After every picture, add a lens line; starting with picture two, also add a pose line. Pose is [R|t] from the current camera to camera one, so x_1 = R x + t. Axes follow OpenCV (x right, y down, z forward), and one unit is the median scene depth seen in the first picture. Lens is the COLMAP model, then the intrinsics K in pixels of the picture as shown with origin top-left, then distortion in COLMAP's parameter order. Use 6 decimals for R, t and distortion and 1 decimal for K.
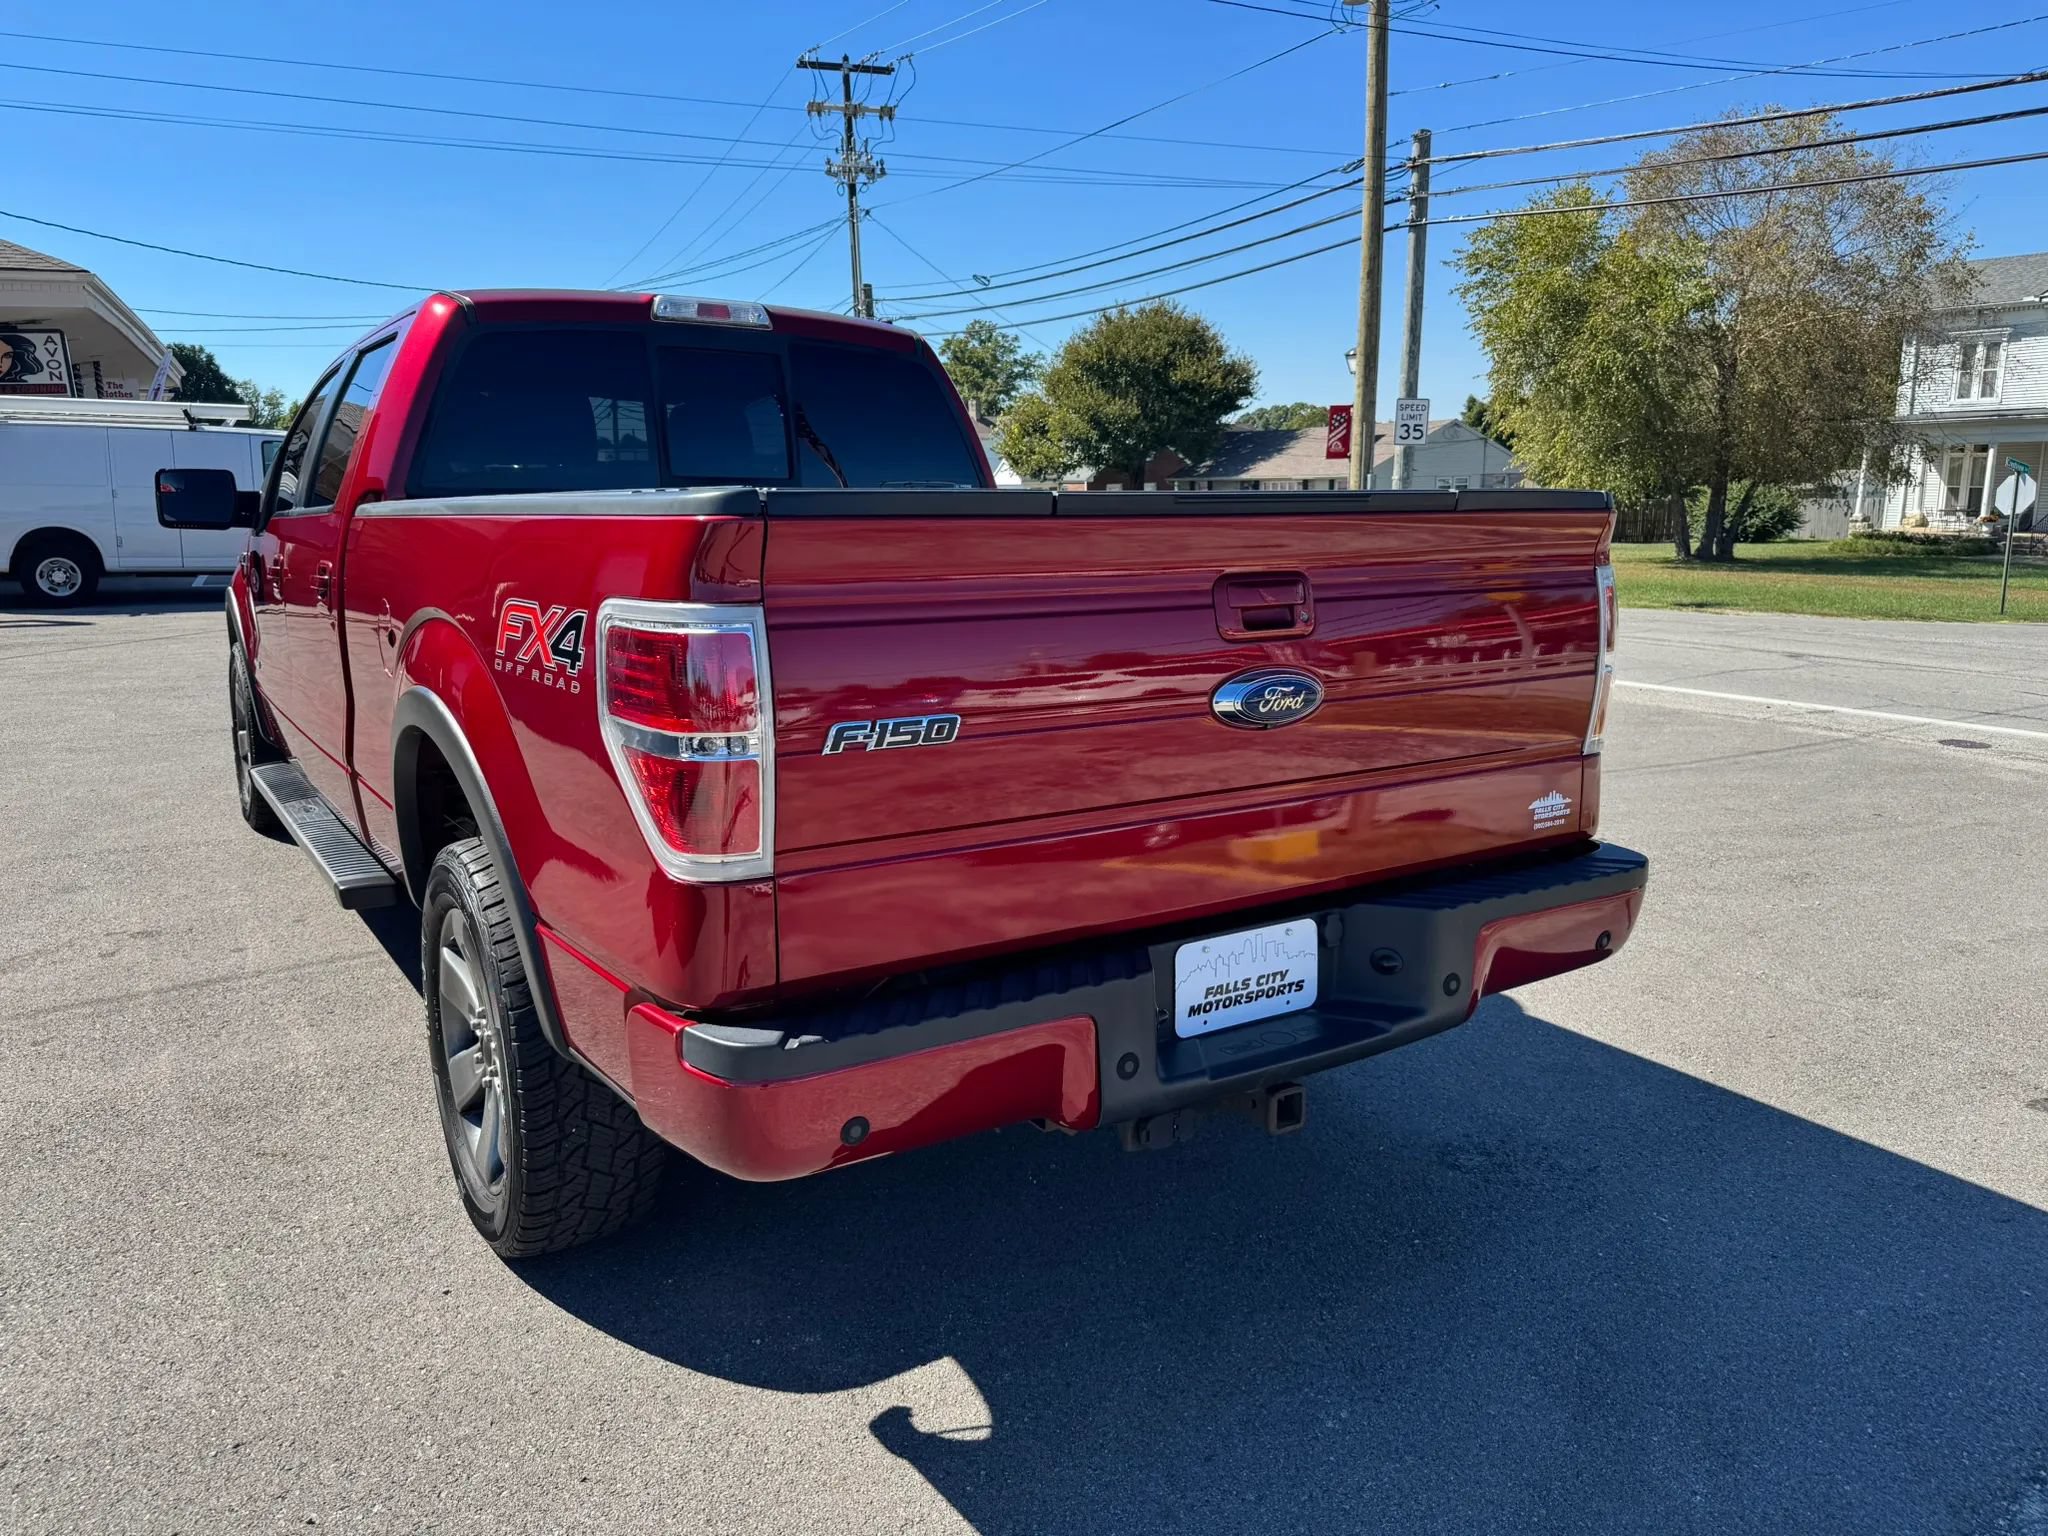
lens RADIAL K [[1443.1, 0, 1018.6], [0, 1443.1, 785.0], [0, 0, 1]] dist [0.047749, -0.066965]
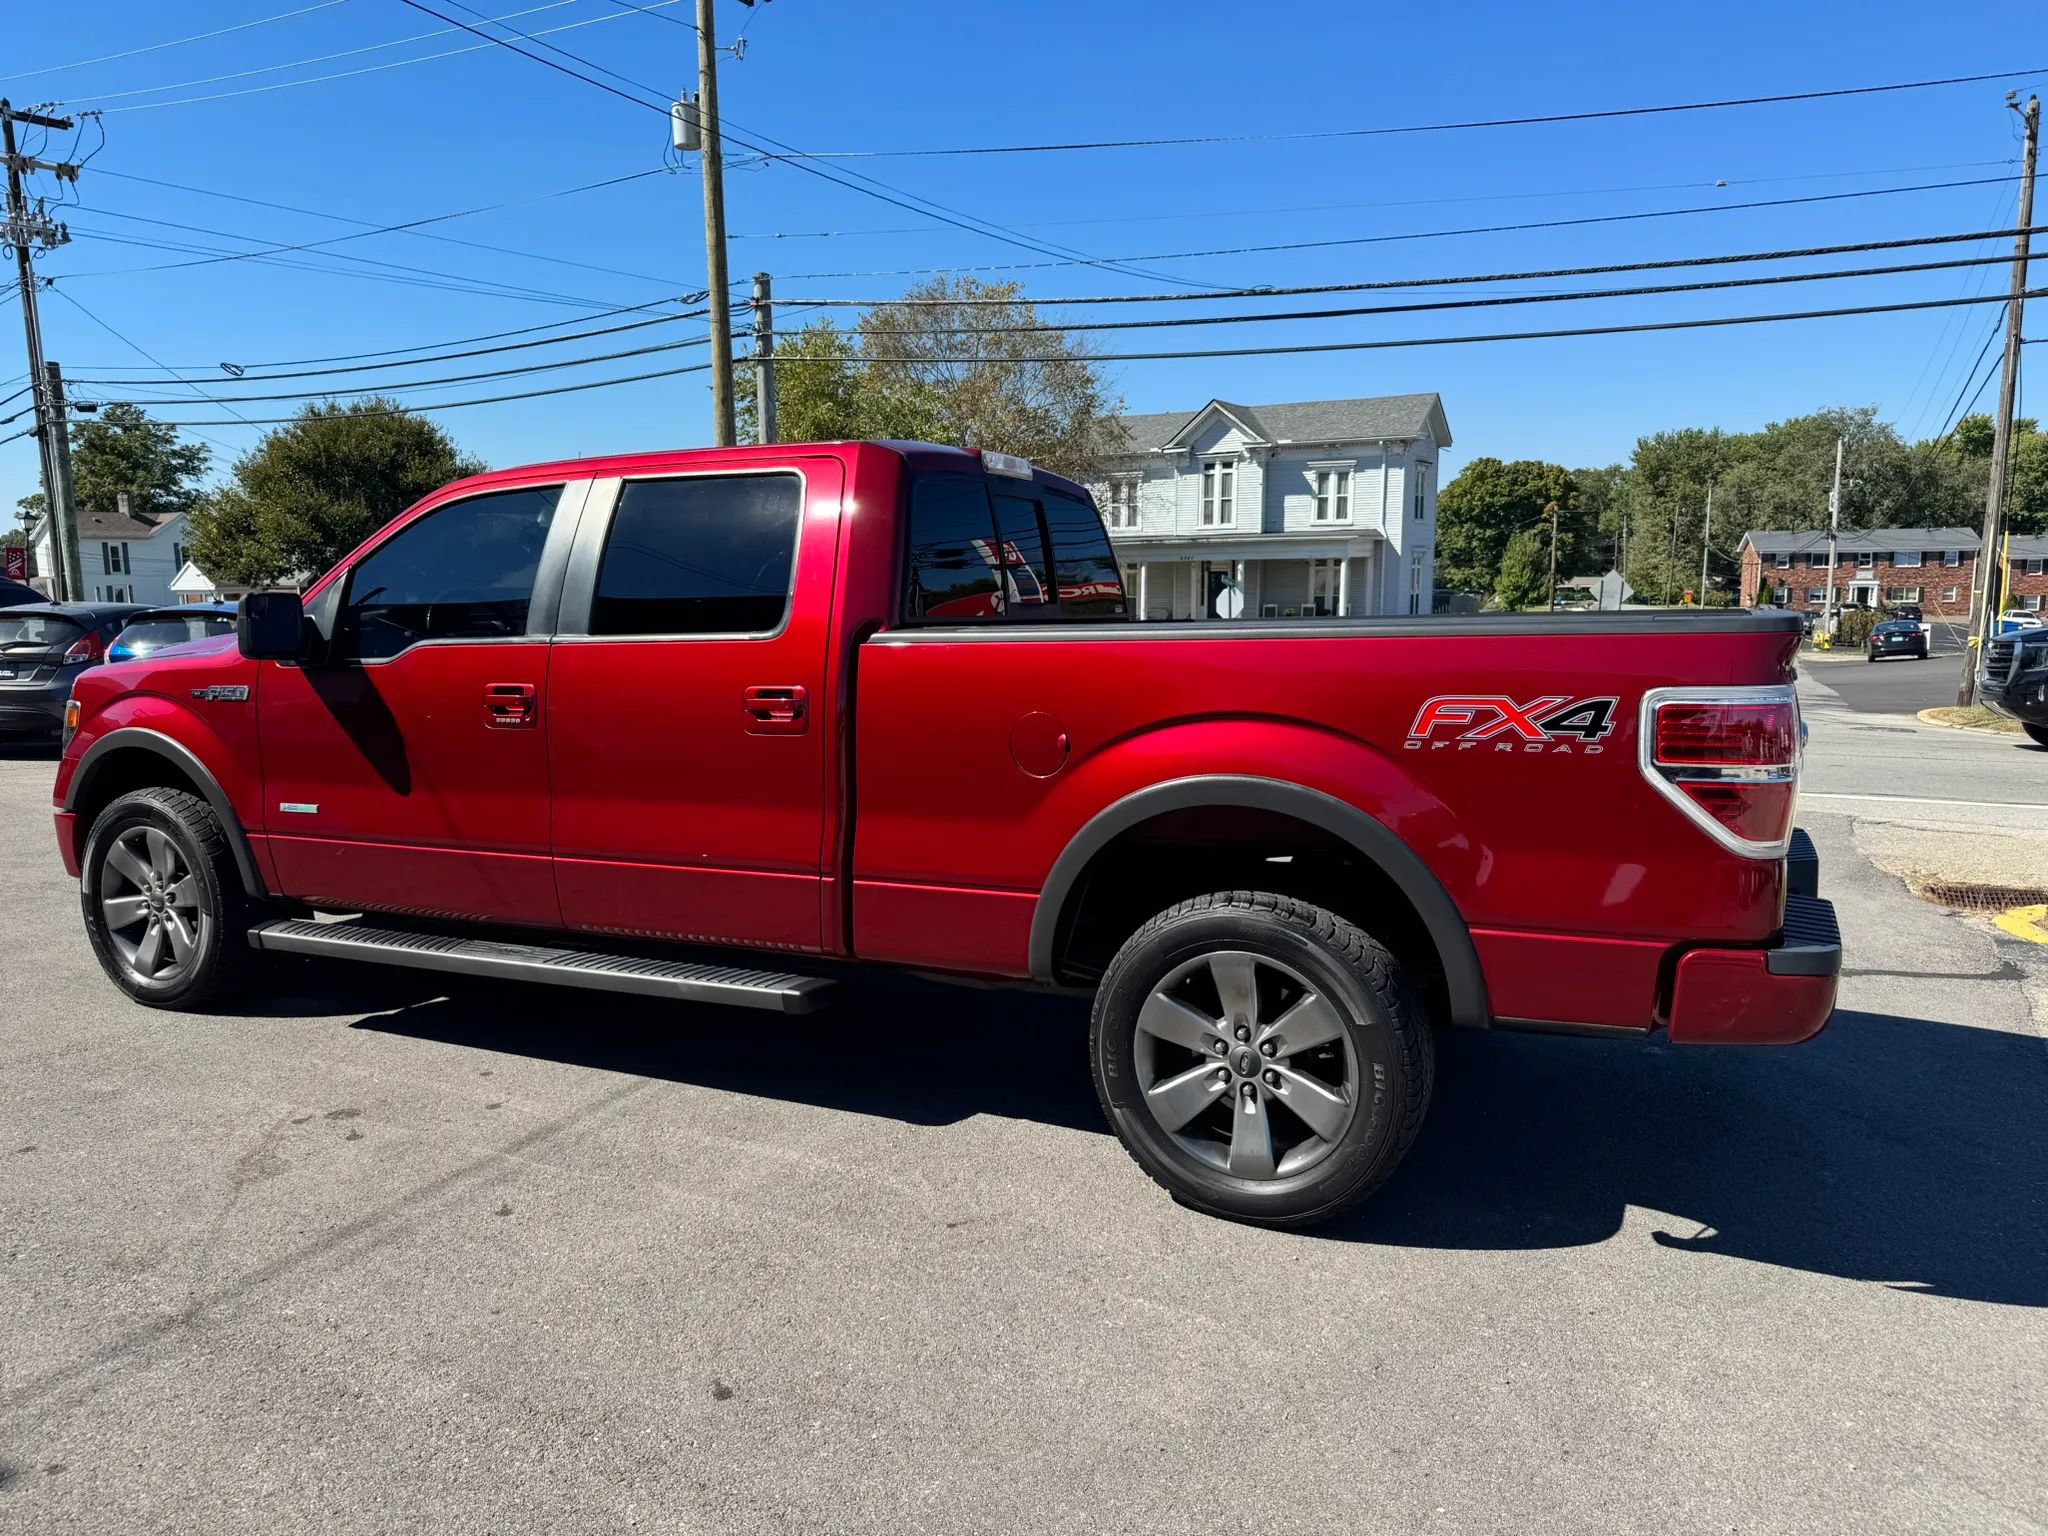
lens RADIAL K [[1453.7, 0, 1036.1], [0, 1453.7, 764.6], [0, 0, 1]] dist [0.019950, -0.025521]
pose [[0.852939, -0.063787, 0.518099, -0.134070], [0.107841, 0.992628, -0.055326, -0.002700], [-0.510750, 0.103062, 0.853530, 0.001100]]
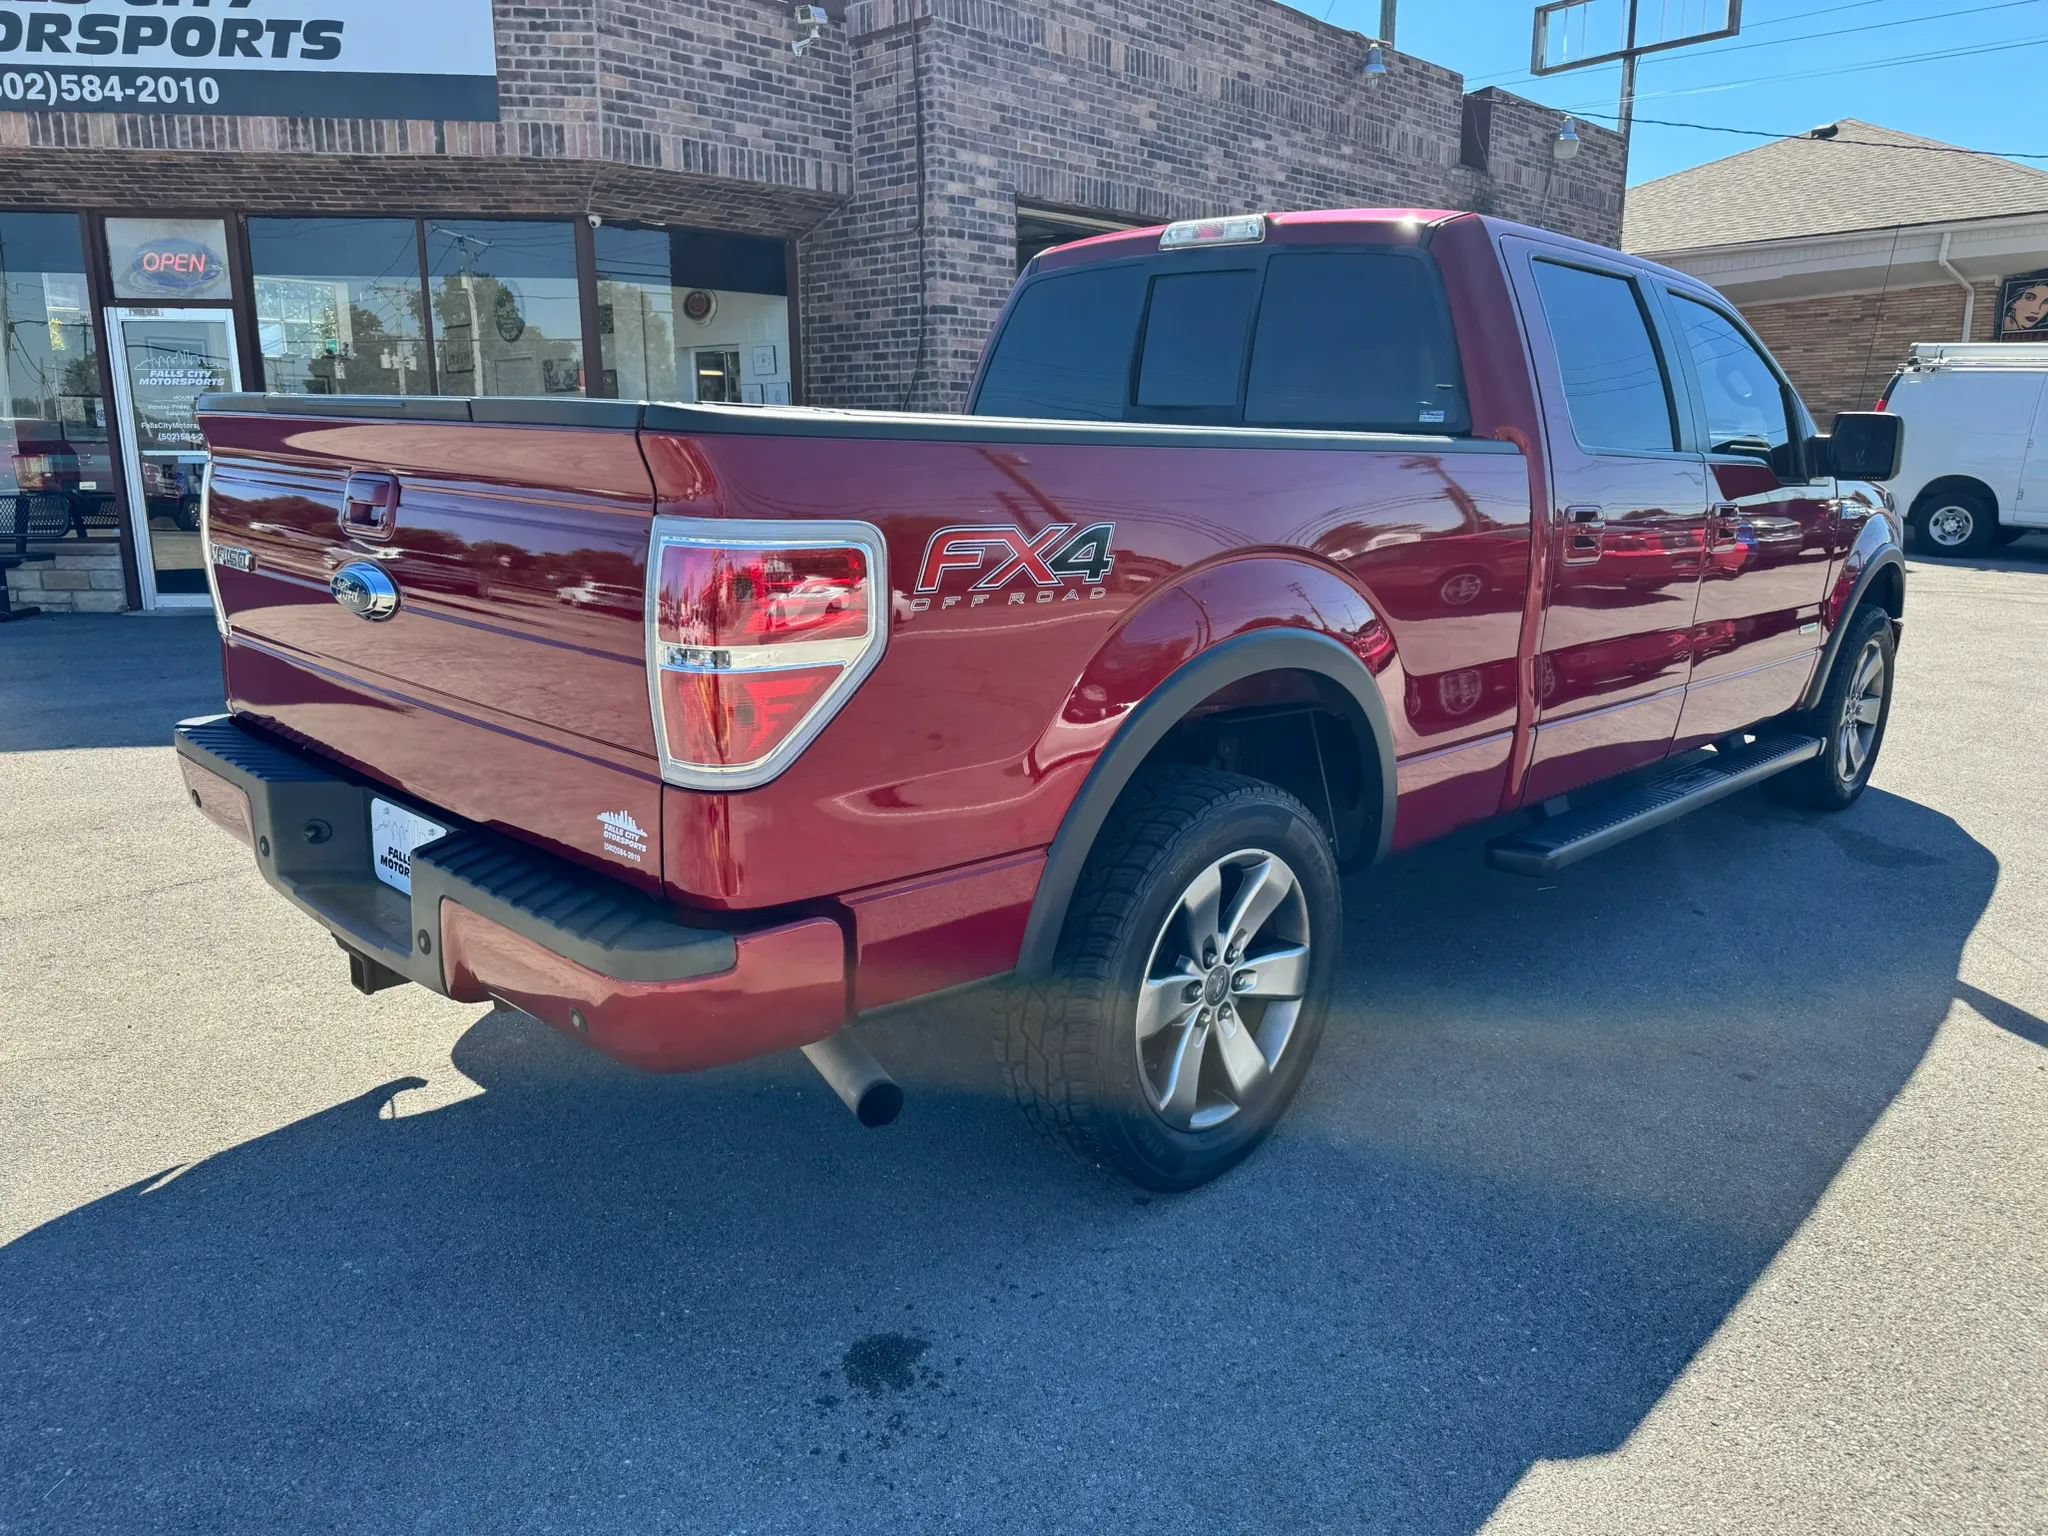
lens RADIAL K [[1452.8, 0, 1024.0], [0, 1452.8, 768.0], [0, 0, 1]] dist [0.012827, -0.017385]
pose [[0.227256, 0.229531, -0.946399, 0.124465], [-0.211765, 0.960219, 0.182032, -0.021866], [0.950532, 0.159046, 0.266822, 0.111048]]
